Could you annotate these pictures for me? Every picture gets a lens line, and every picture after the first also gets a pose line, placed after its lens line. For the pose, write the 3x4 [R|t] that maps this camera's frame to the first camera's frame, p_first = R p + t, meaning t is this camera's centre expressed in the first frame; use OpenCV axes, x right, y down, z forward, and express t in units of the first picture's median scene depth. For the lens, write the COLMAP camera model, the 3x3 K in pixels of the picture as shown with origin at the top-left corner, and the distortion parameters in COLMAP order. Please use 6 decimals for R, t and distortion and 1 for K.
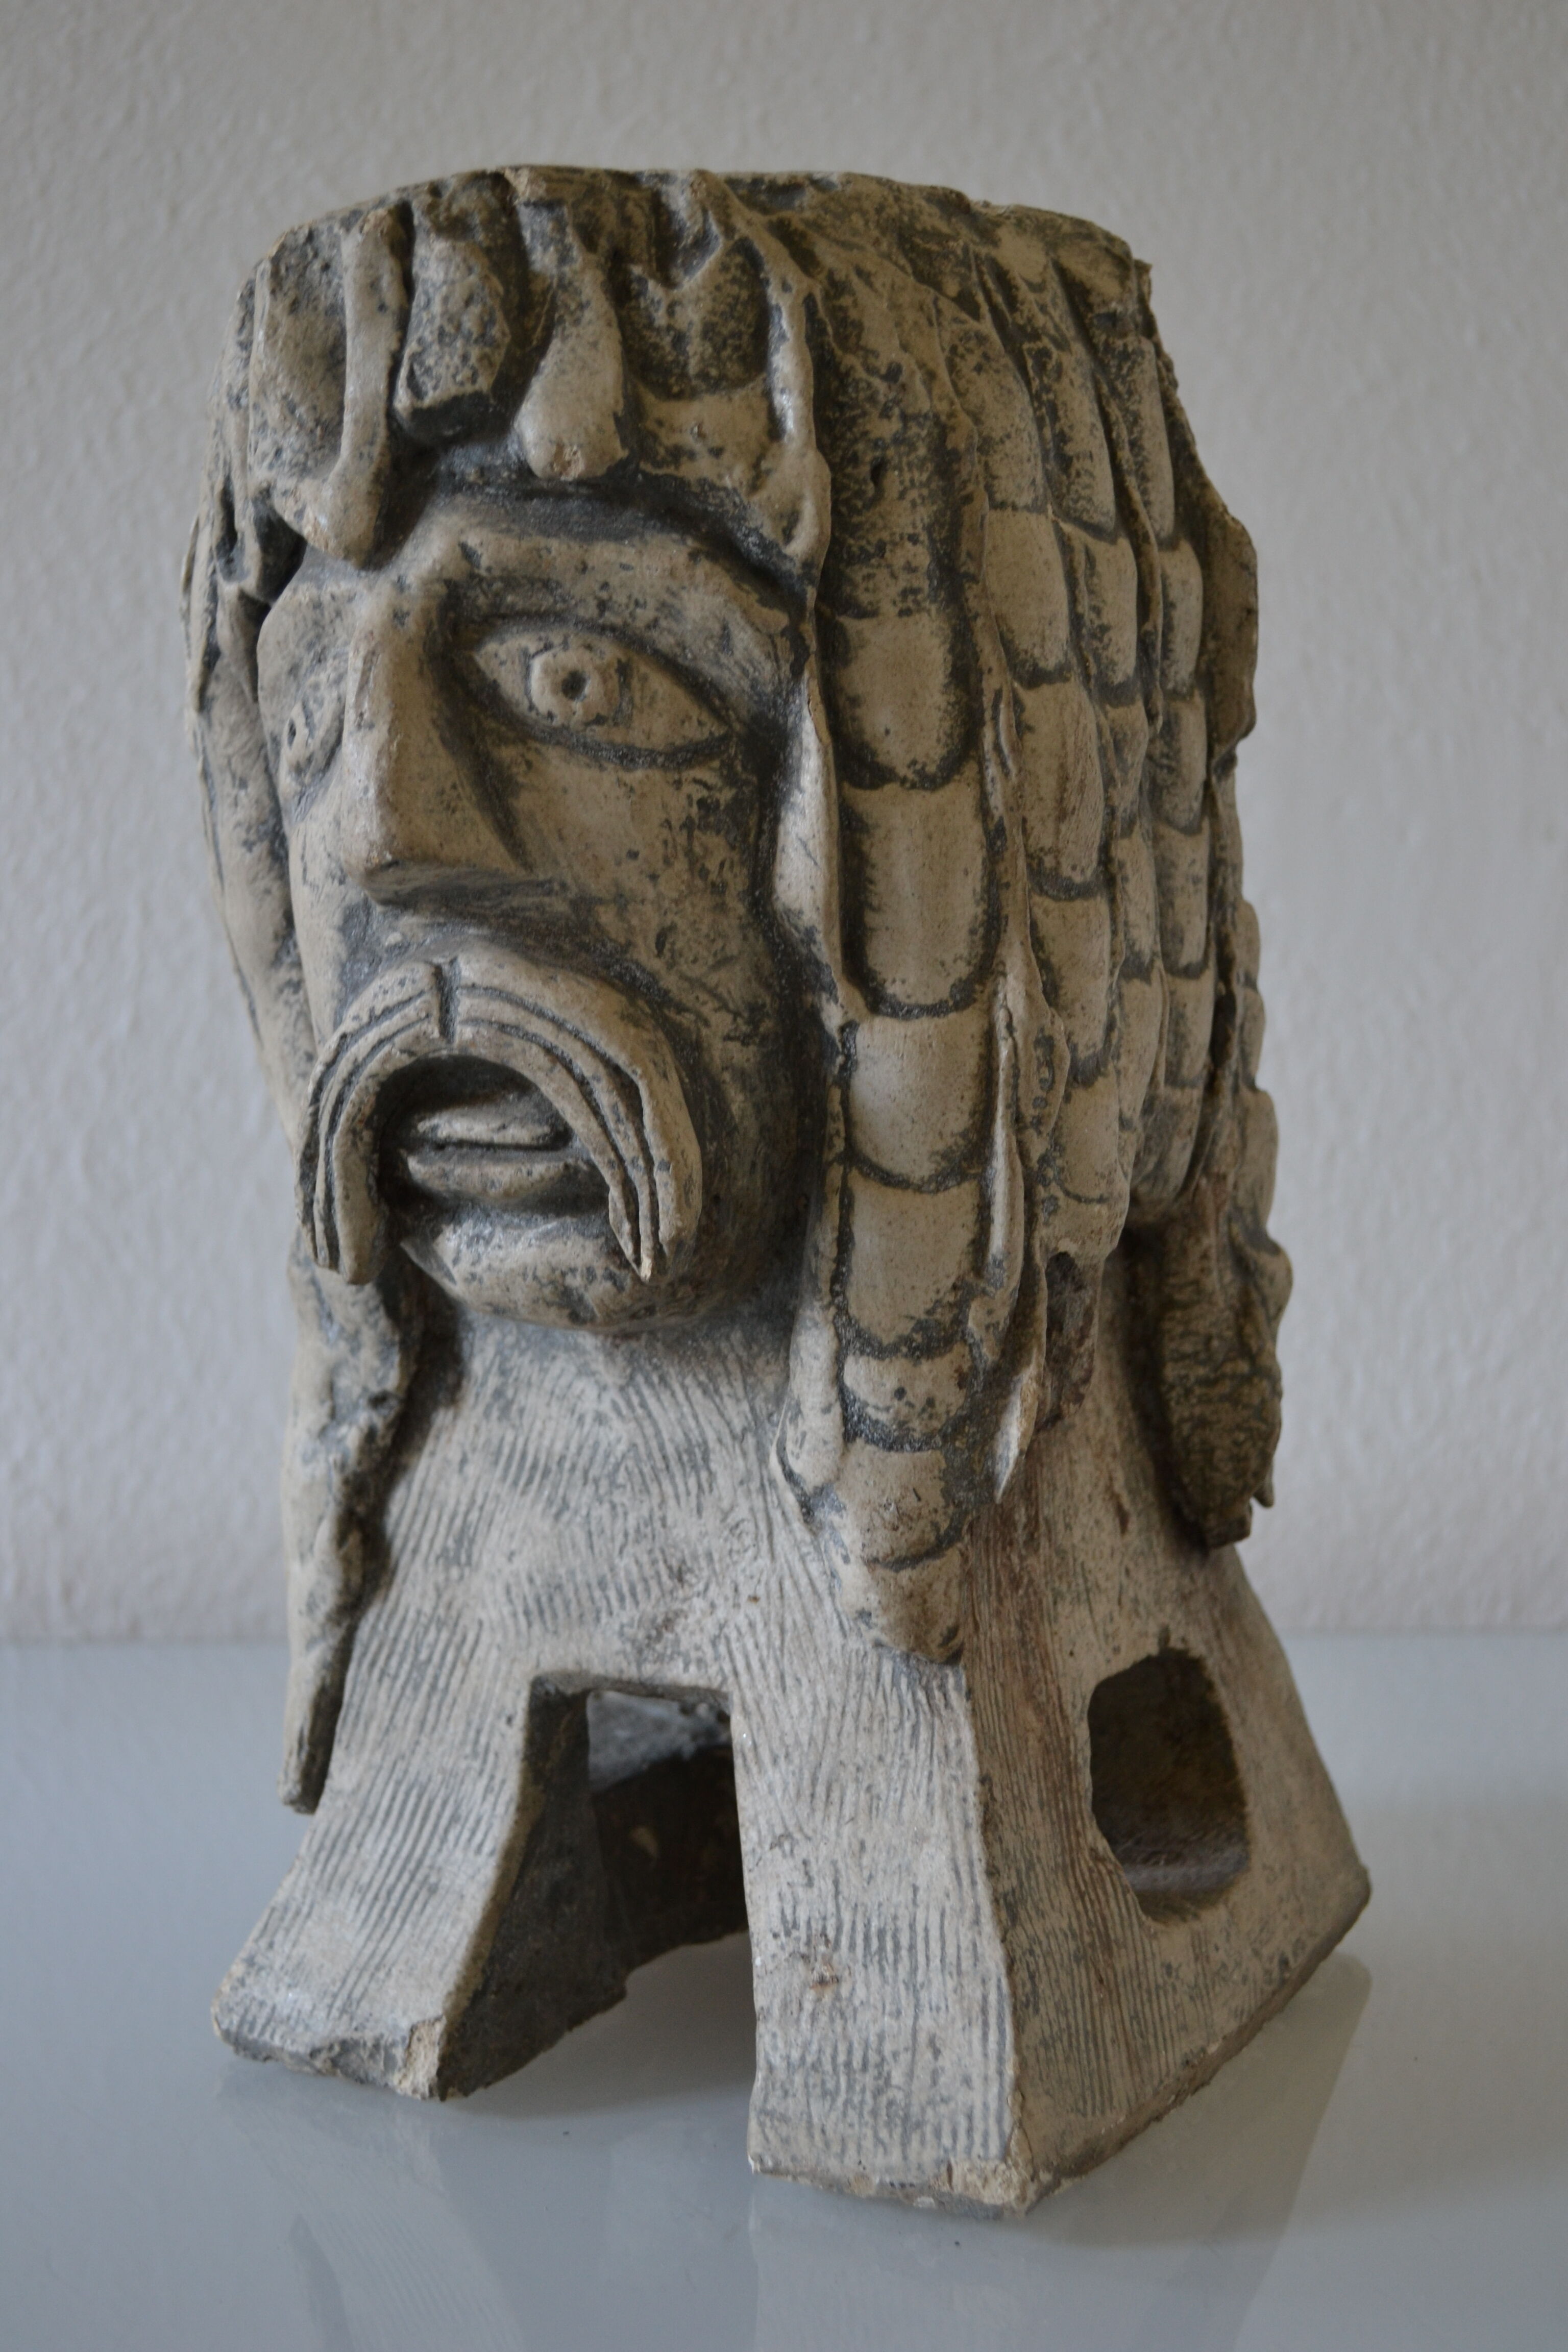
lens RADIAL K [[2805.9, 0, 784.0], [0, 2805.9, 1176.0], [0, 0, 1]] dist [-0.046547, -0.012309]
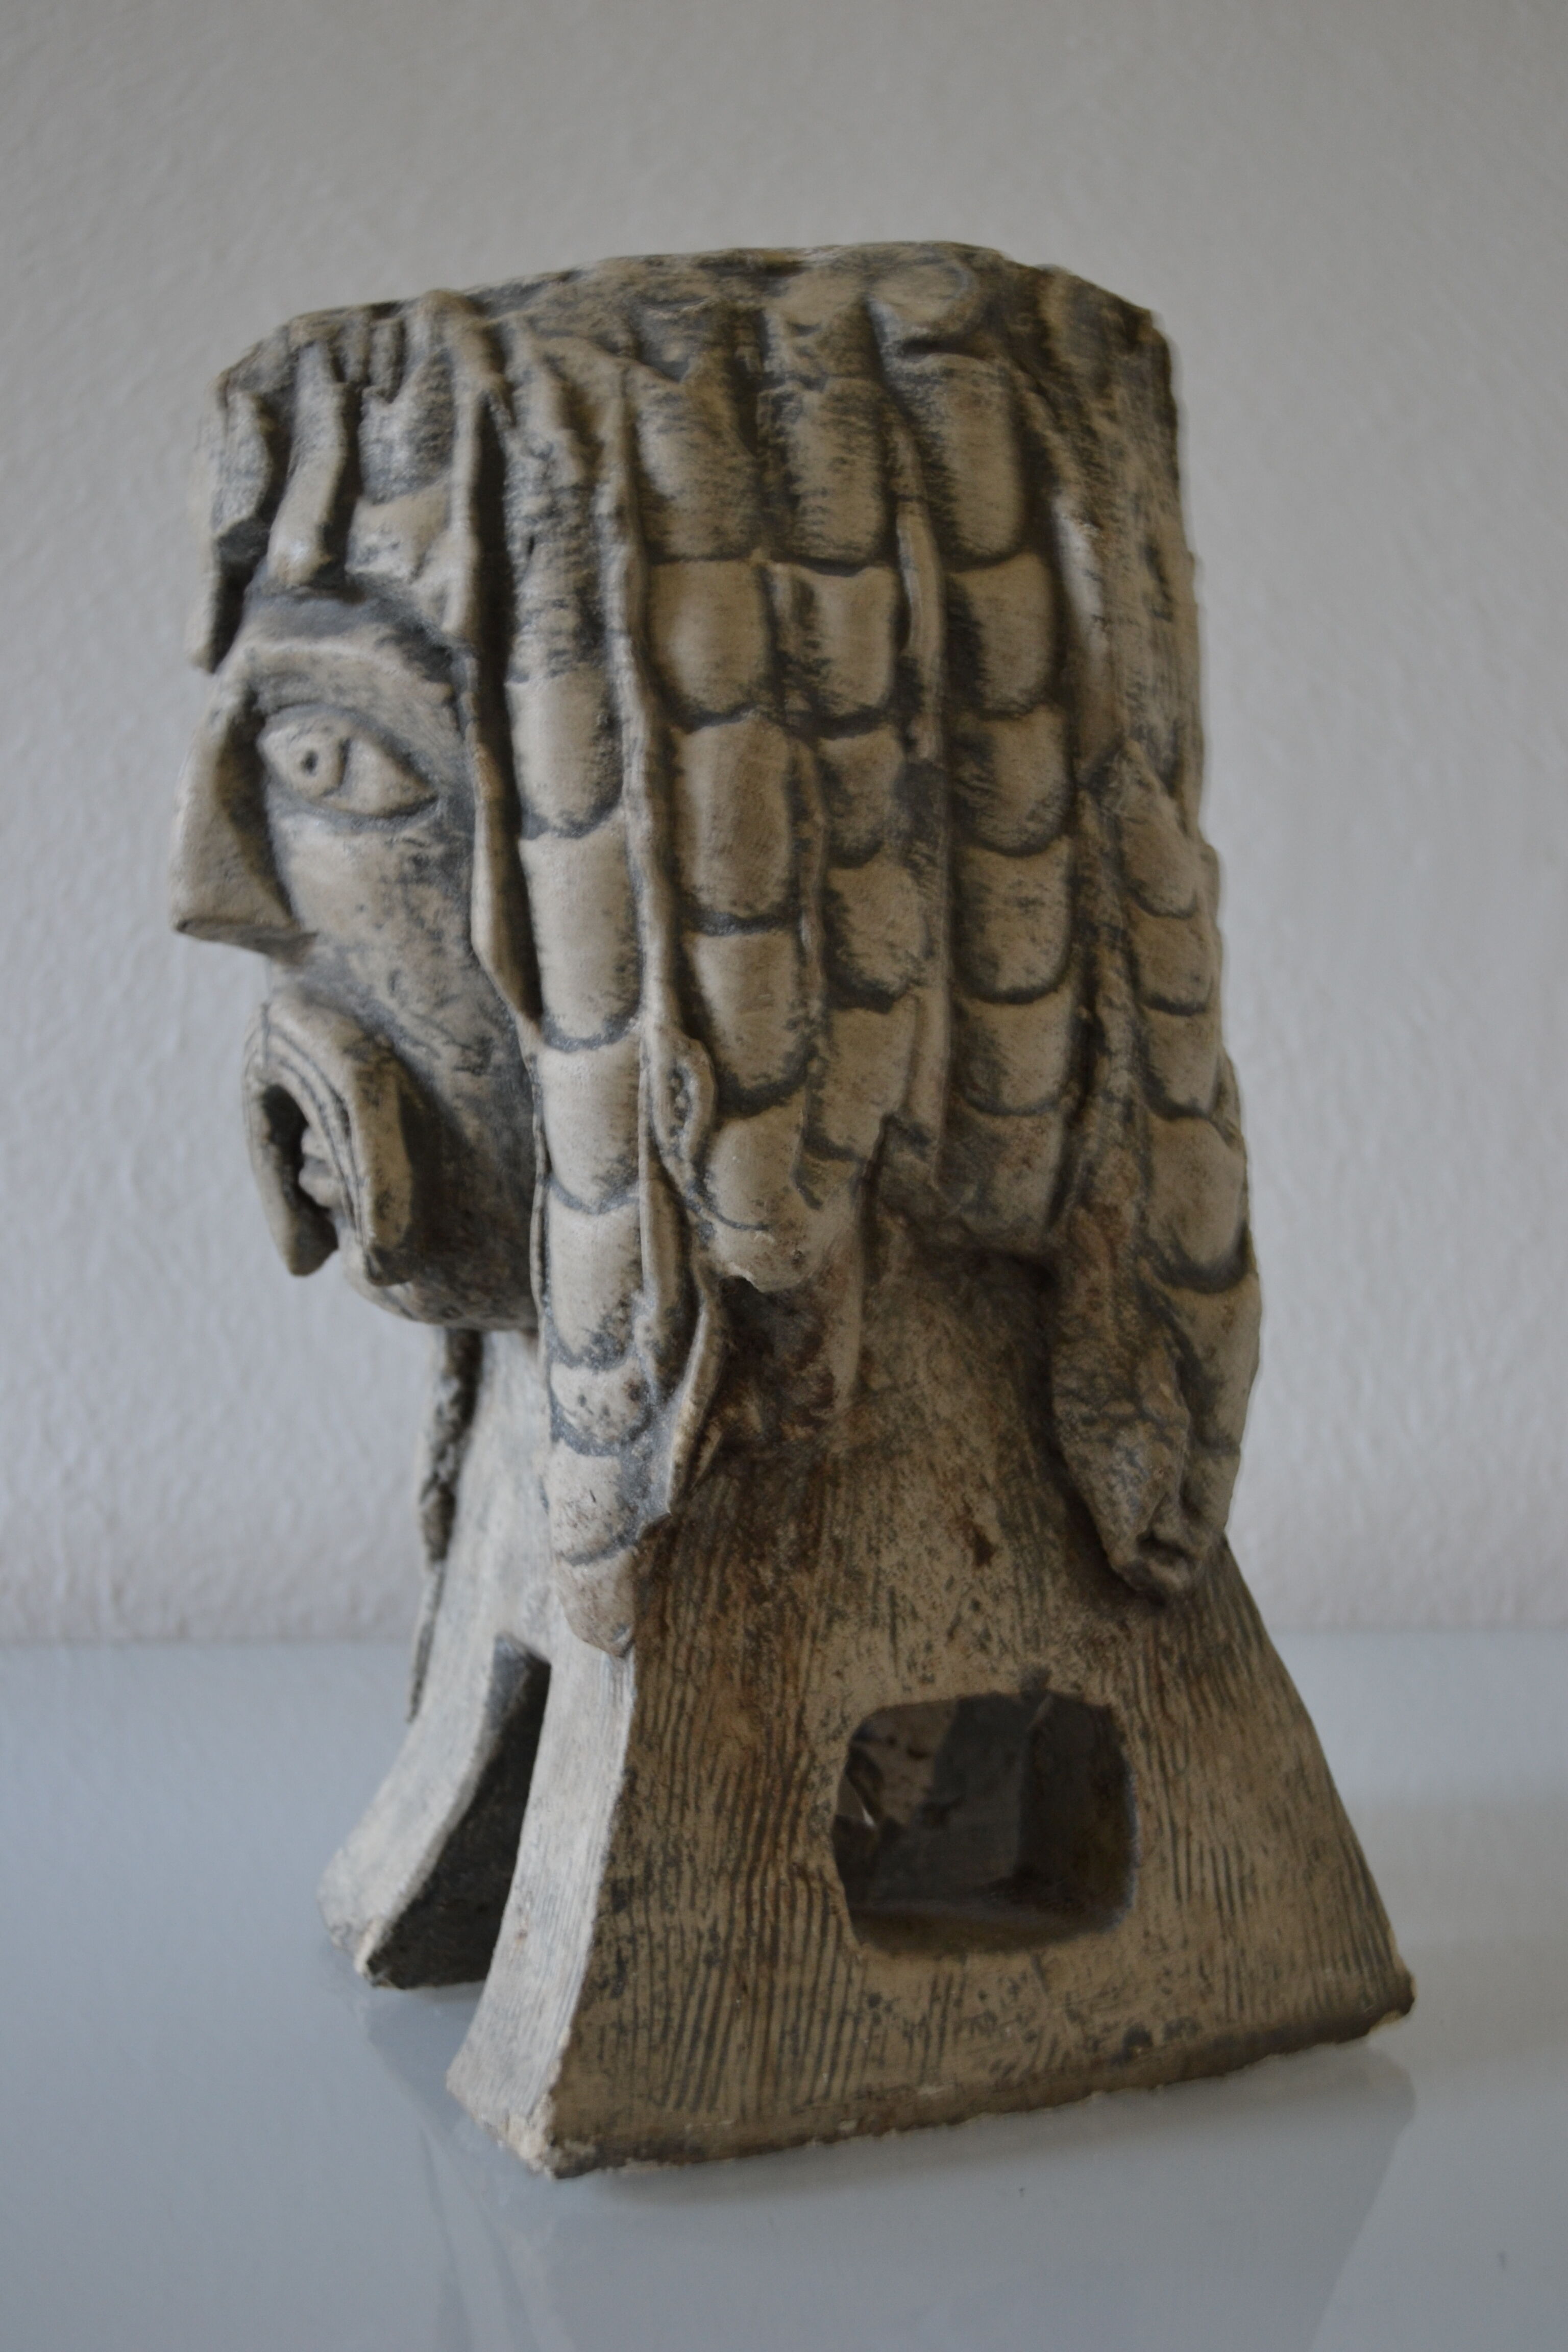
lens RADIAL K [[2805.9, 0, 784.0], [0, 2805.9, 1176.0], [0, 0, 1]] dist [-0.046547, -0.012309]
pose [[0.794976, 0.025839, -0.606090, 0.751546], [-0.022762, 0.999659, 0.012762, -0.023718], [0.606213, 0.003650, 0.795294, 0.195367]]
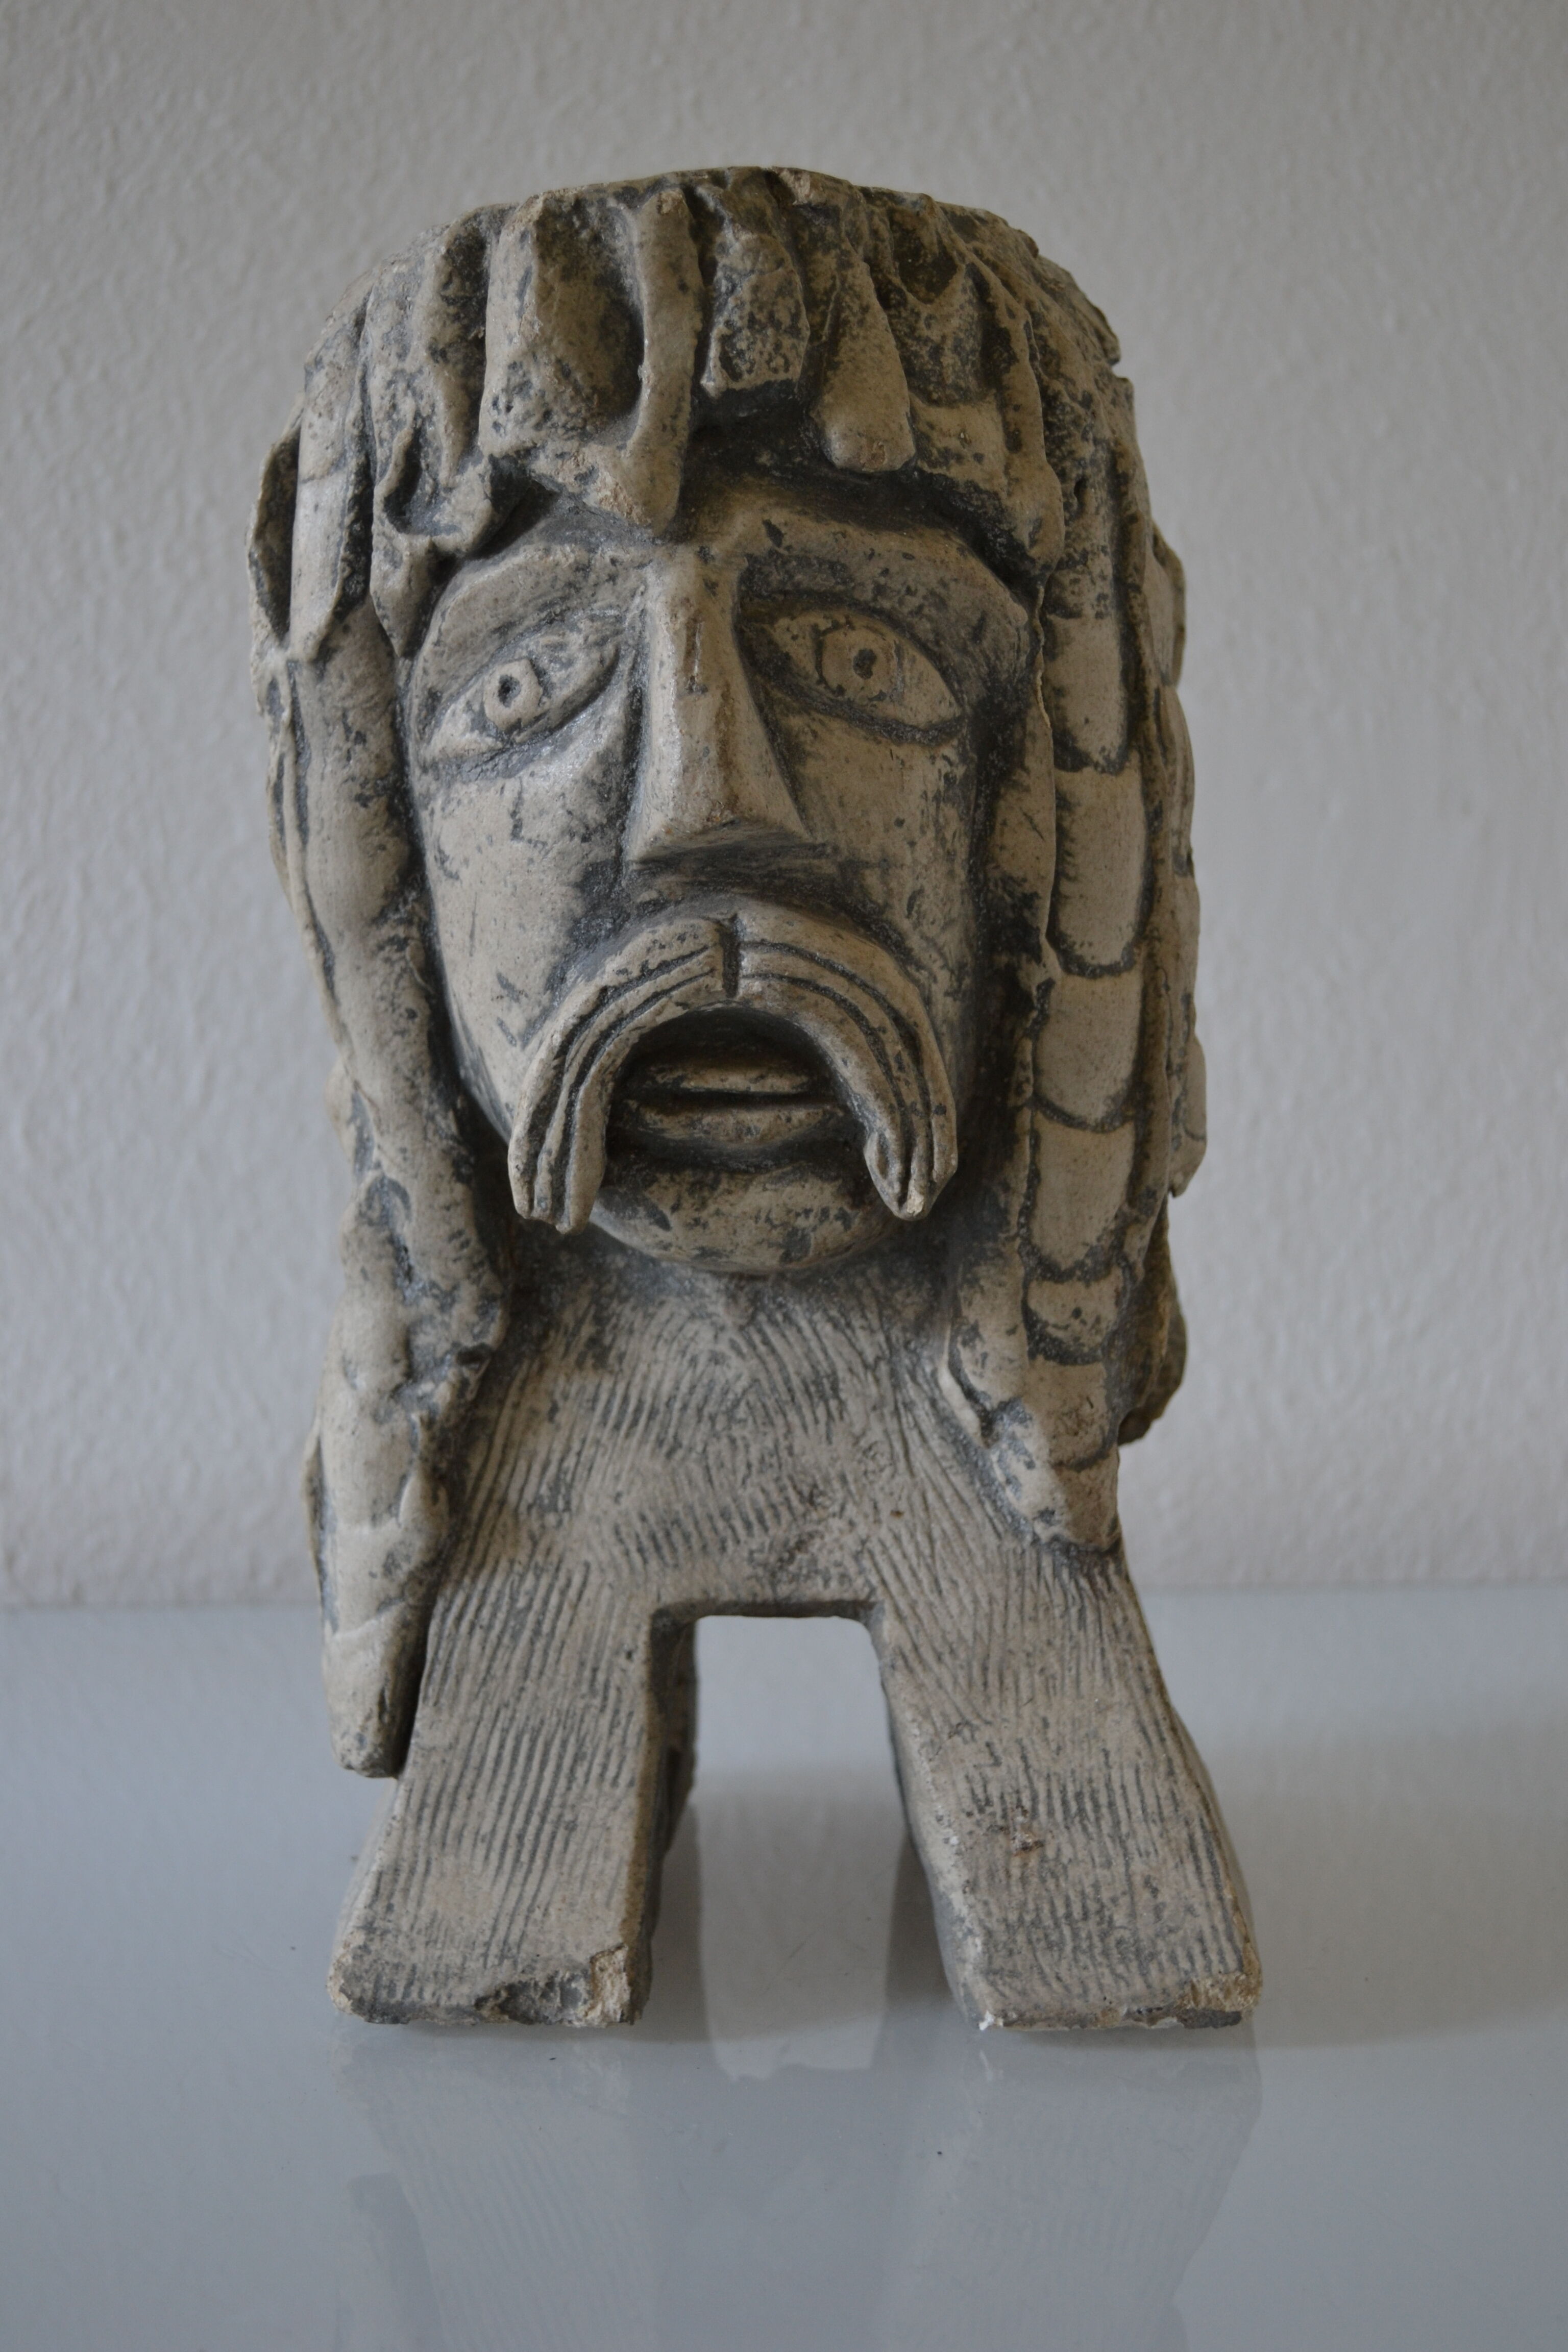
lens RADIAL K [[2805.9, 0, 784.0], [0, 2805.9, 1176.0], [0, 0, 1]] dist [-0.046547, -0.012309]
pose [[0.891645, -0.022809, 0.452160, -0.568688], [0.022095, 0.999732, 0.006861, 0.012774], [-0.452195, 0.003873, 0.891911, 0.055229]]
